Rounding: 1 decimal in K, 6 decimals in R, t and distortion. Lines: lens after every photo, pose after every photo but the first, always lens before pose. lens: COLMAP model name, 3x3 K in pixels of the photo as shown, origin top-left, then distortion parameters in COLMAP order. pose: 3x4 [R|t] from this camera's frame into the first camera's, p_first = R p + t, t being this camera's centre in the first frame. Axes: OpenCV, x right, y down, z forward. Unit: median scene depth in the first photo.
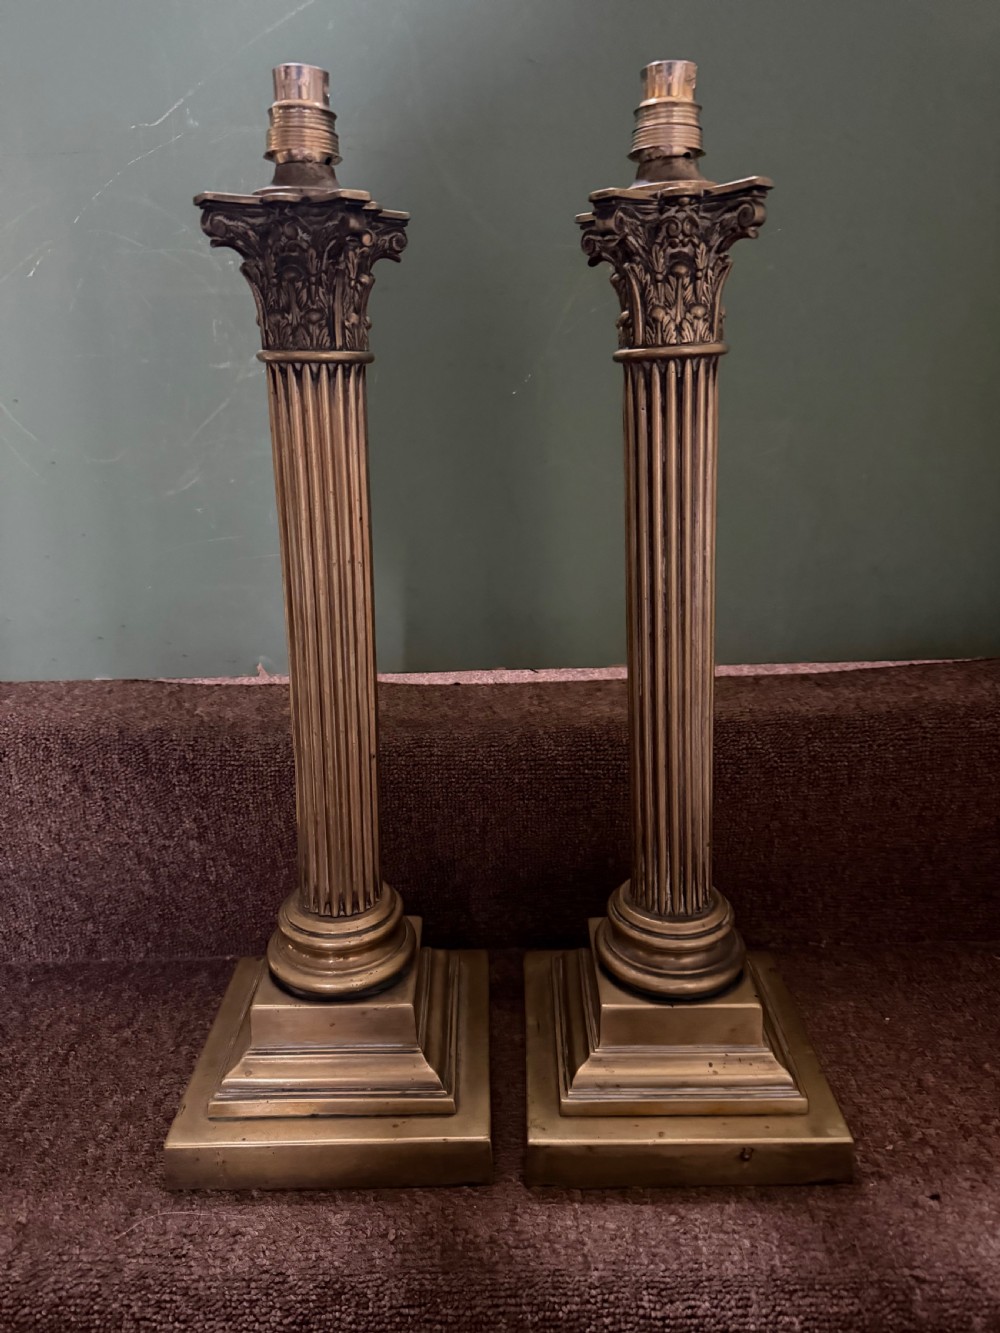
lens RADIAL K [[902.1, 0, 500.1], [0, 902.1, 662.3], [0, 0, 1]] dist [0.003205, -0.006600]
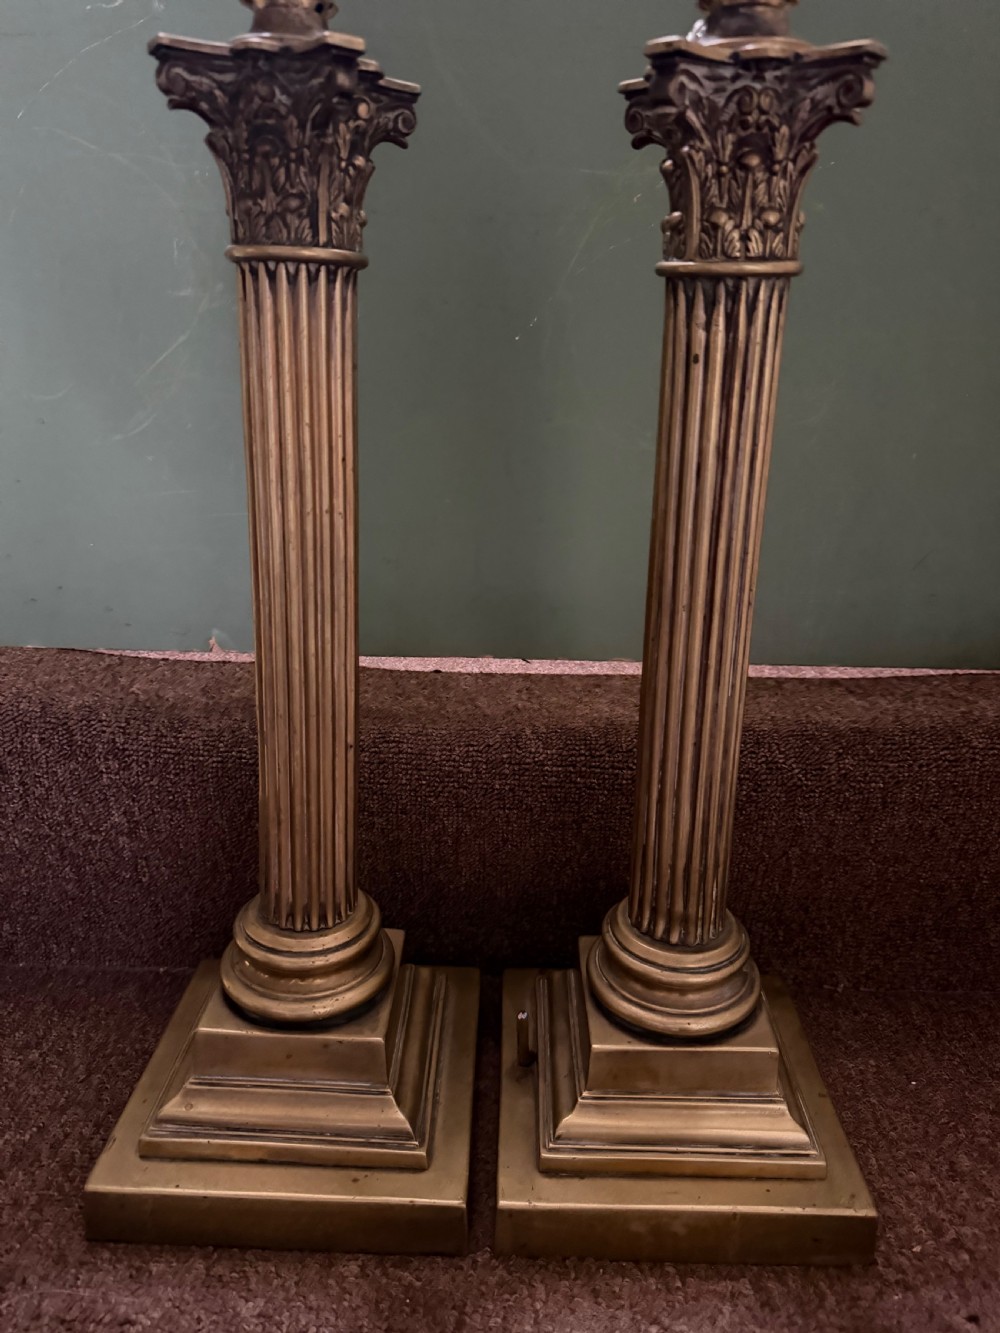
lens RADIAL K [[903.4, 0, 500.0], [0, 903.4, 666.5], [0, 0, 1]] dist [0.002160, -0.005395]
pose [[0.998275, 0.051305, -0.028543, 0.022200], [-0.050813, 0.998552, 0.017686, 0.007653], [0.029409, -0.016205, 0.999436, 0.175846]]
